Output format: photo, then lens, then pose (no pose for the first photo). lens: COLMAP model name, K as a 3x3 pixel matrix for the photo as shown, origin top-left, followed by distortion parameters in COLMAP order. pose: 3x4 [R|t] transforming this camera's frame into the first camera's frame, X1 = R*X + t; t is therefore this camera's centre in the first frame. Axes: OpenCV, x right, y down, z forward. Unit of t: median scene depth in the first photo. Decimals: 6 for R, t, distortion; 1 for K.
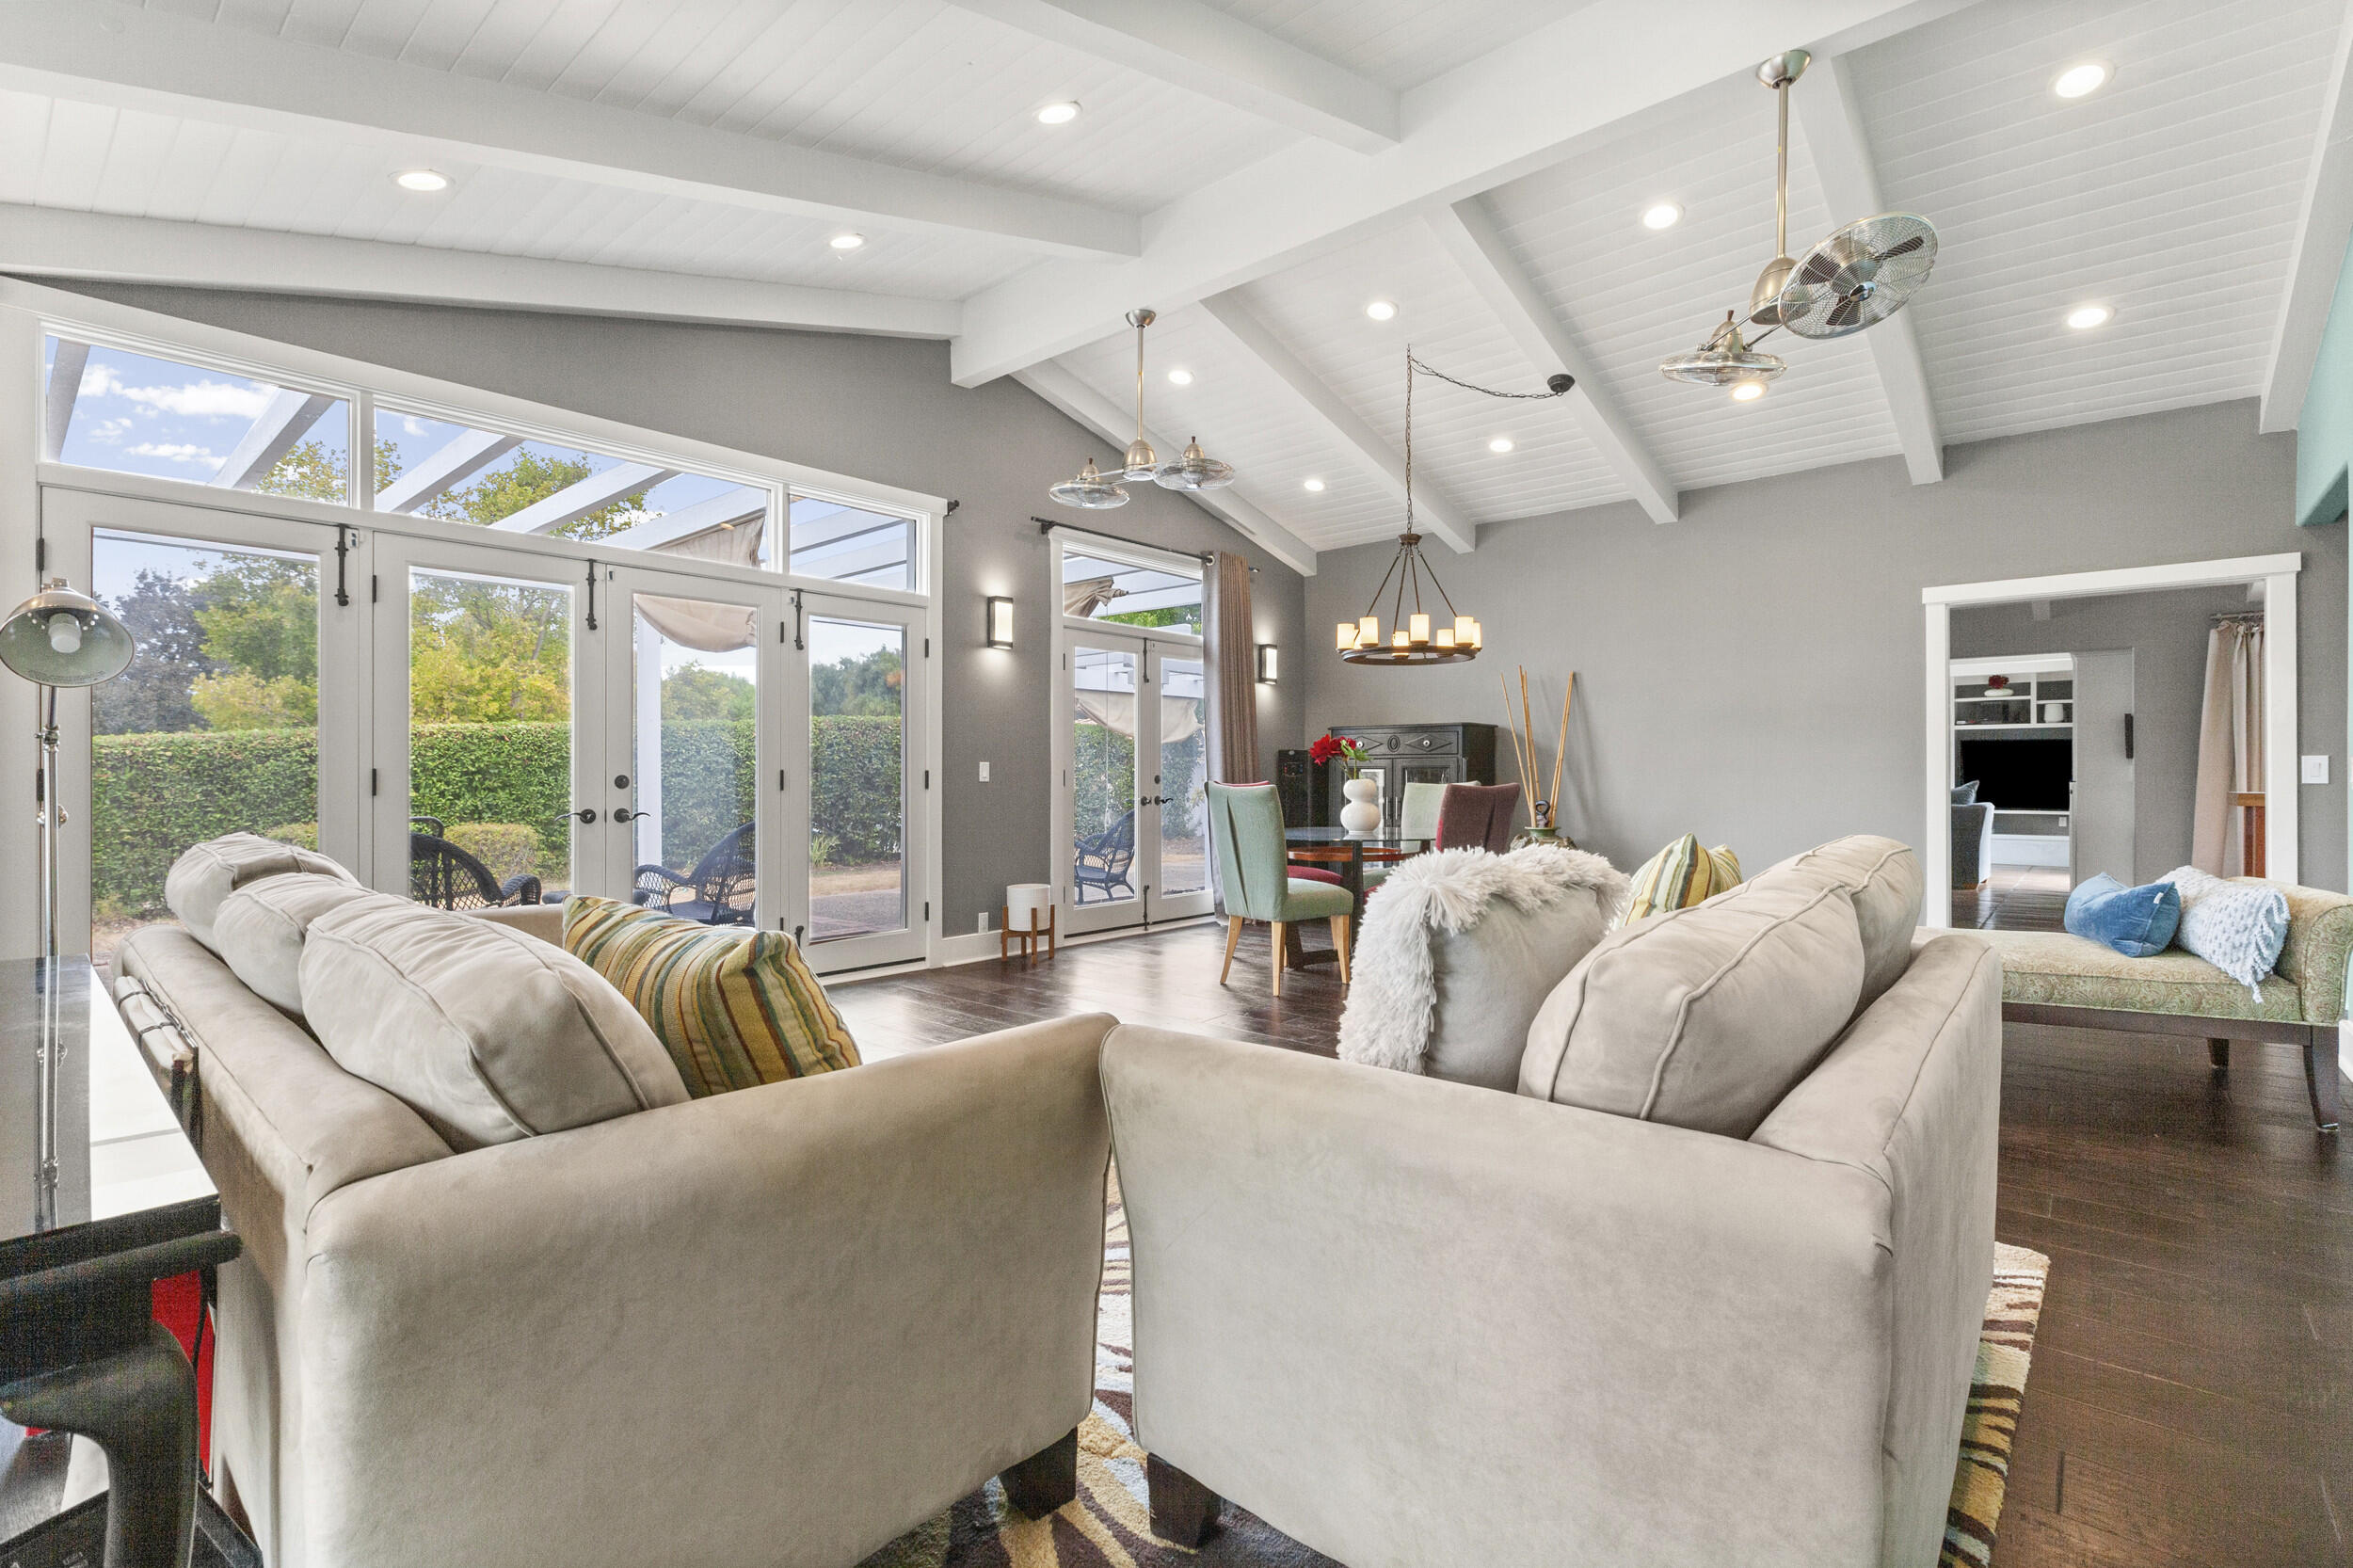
lens RADIAL K [[1047.2, 0, 1205.3], [0, 1047.2, 770.9], [0, 0, 1]] dist [0.000099, 0.000186]
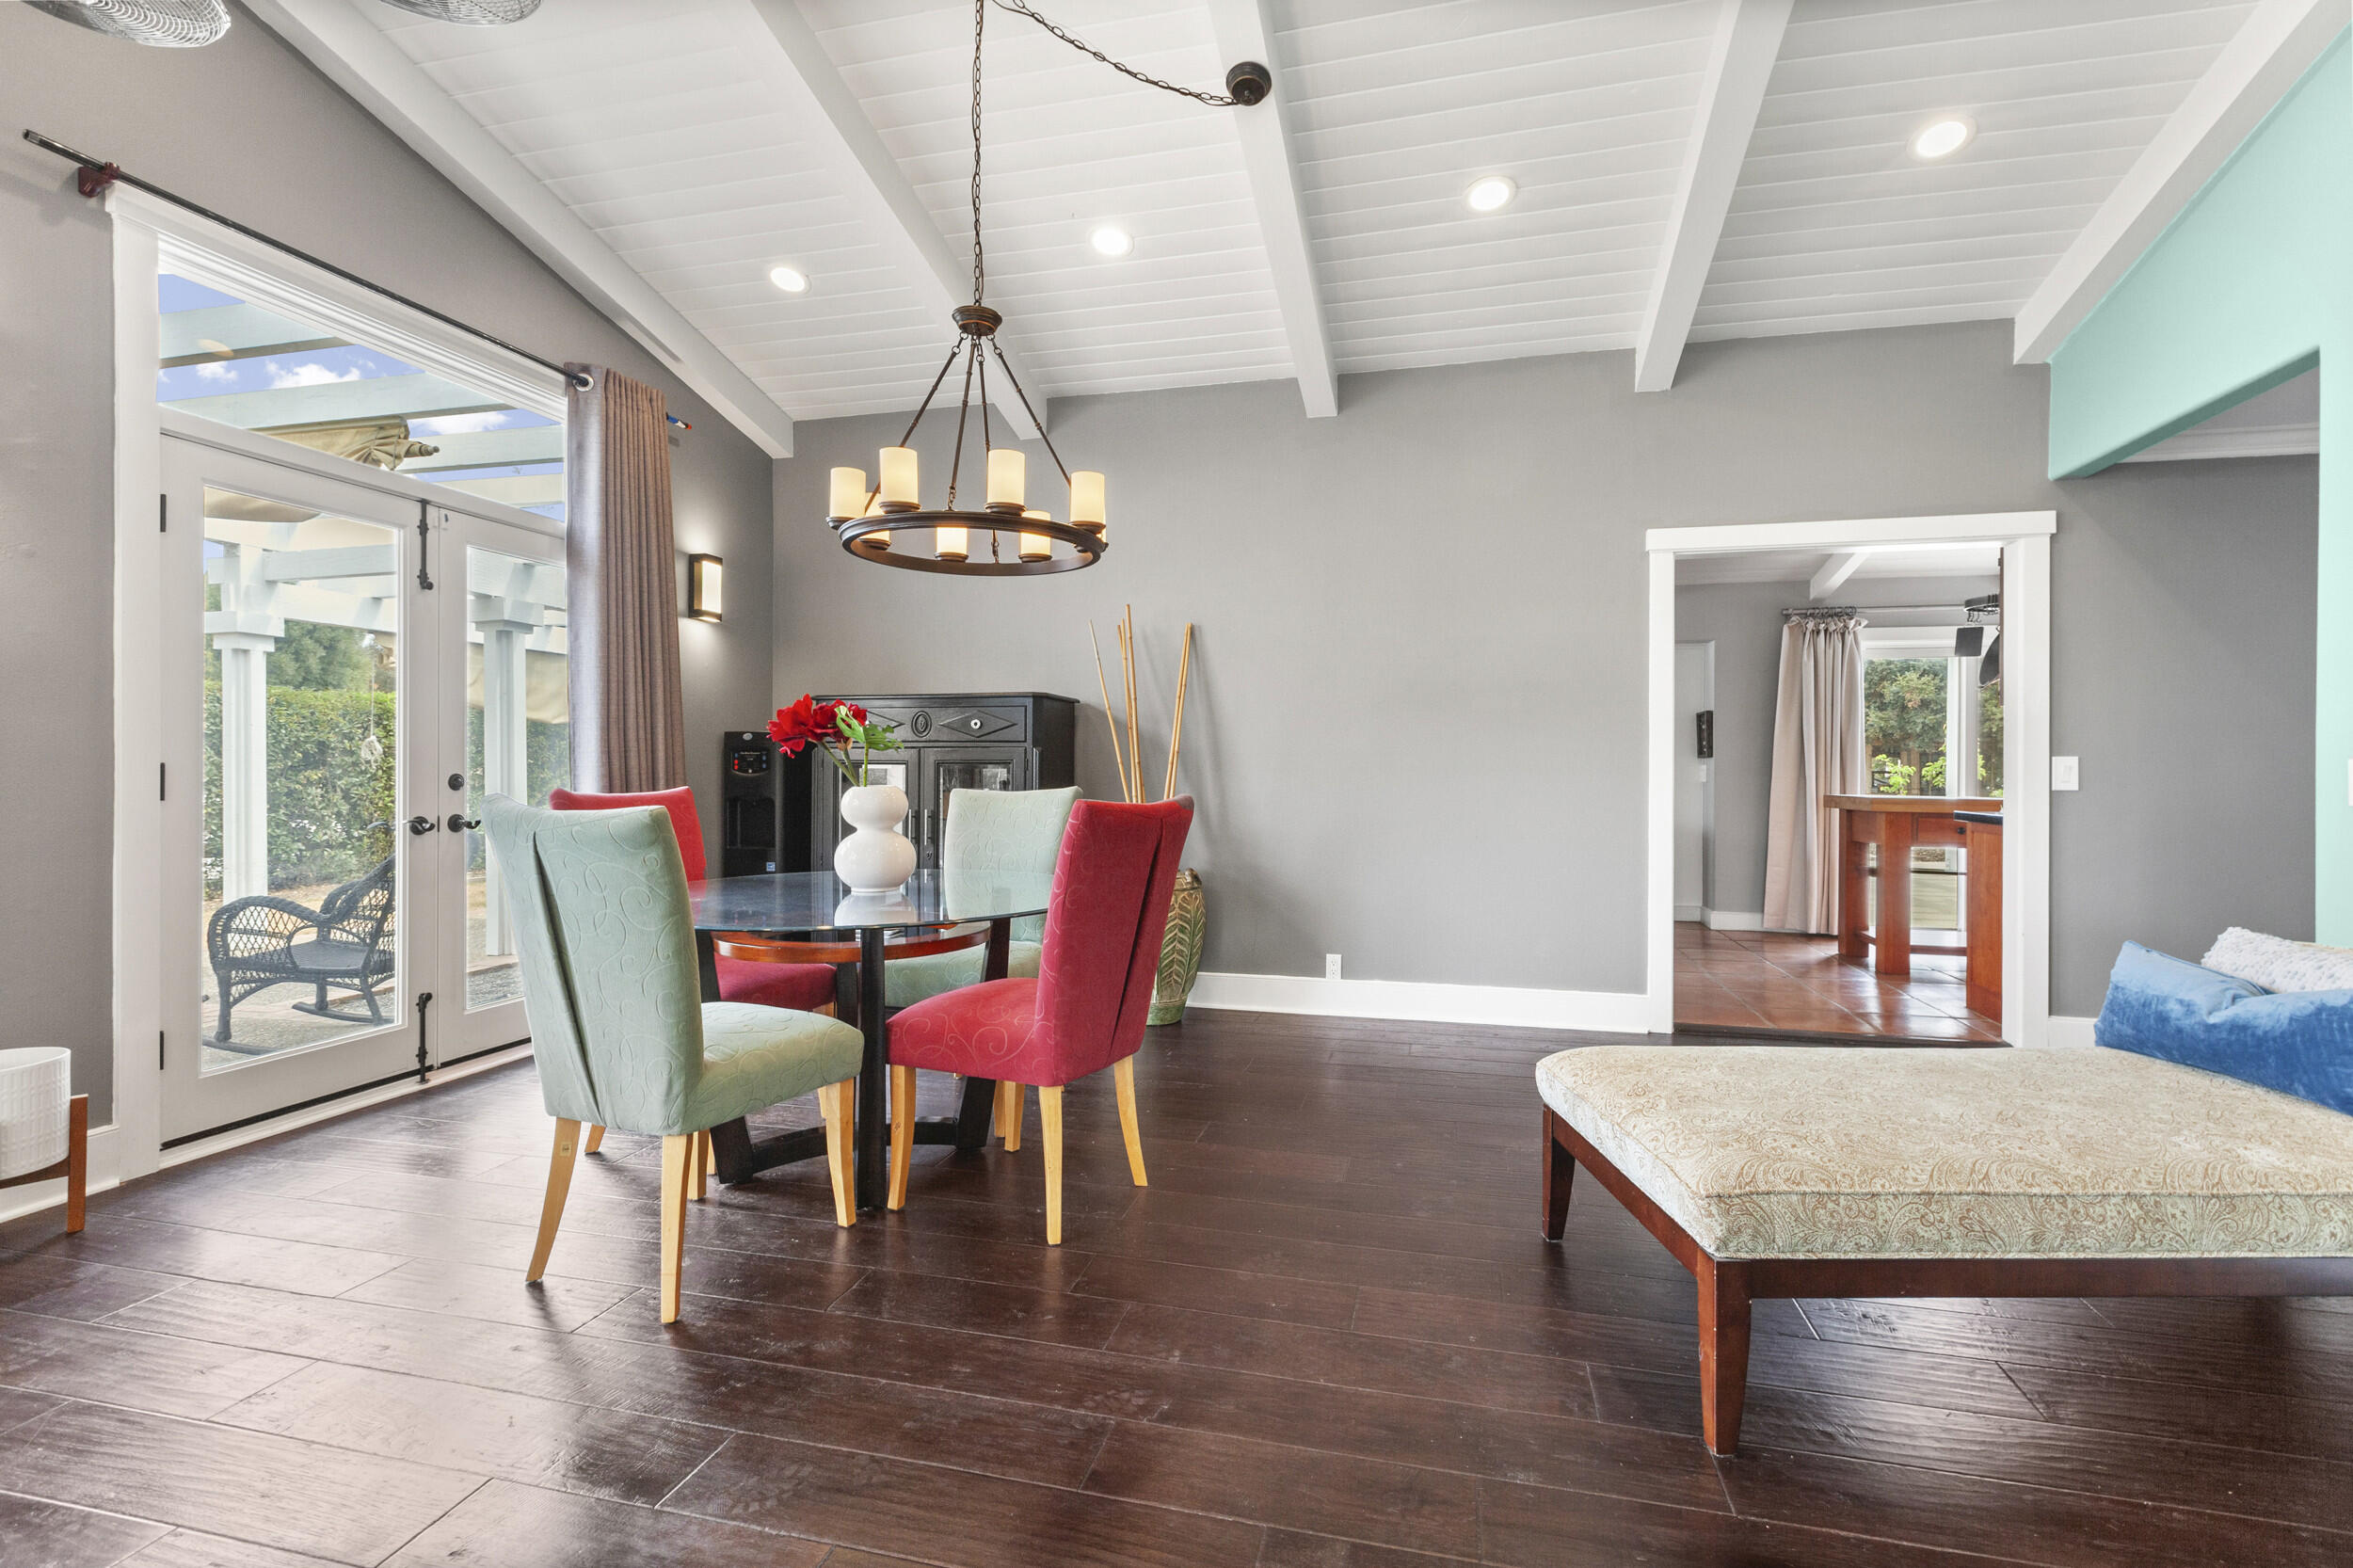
lens RADIAL K [[1047.2, 0, 1205.3], [0, 1047.2, 770.9], [0, 0, 1]] dist [0.000099, 0.000186]
pose [[0.889815, 0.003432, 0.456309, 0.048087], [-0.005961, 0.999974, 0.004104, -0.001613], [-0.456283, -0.006372, 0.889812, 0.391145]]
